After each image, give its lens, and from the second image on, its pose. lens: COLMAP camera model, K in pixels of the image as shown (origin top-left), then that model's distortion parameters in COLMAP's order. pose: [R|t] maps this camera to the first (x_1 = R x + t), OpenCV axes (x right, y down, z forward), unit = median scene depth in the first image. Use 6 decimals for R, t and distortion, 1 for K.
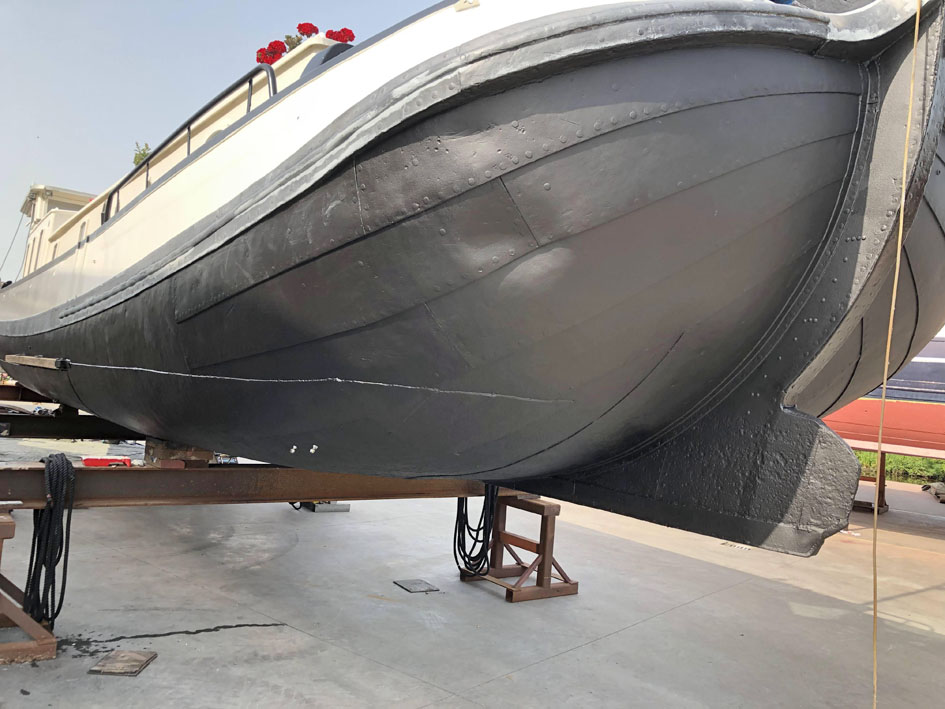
lens RADIAL K [[796.0, 0, 472.5], [0, 796.0, 354.5], [0, 0, 1]] dist [0.001881, -0.001418]
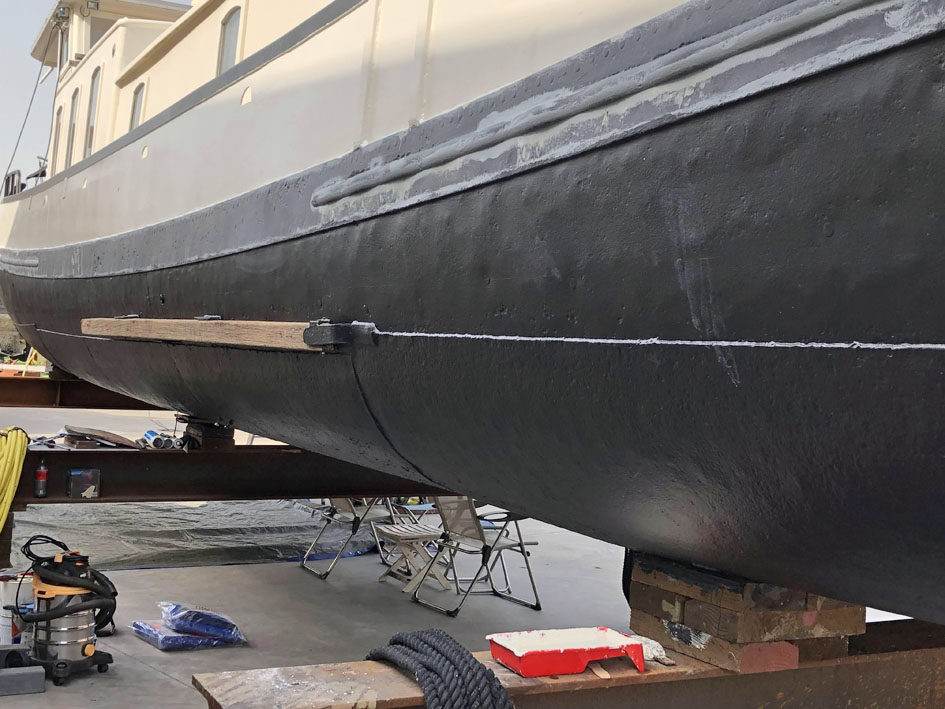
lens RADIAL K [[1256.2, 0, 472.5], [0, 1256.2, 354.5], [0, 0, 1]] dist [0.020039, 0.007232]
pose [[0.987988, -0.034046, -0.150731, -0.256943], [0.040902, 0.998254, 0.042621, -0.000878], [0.149017, -0.048274, 0.987656, 0.323423]]
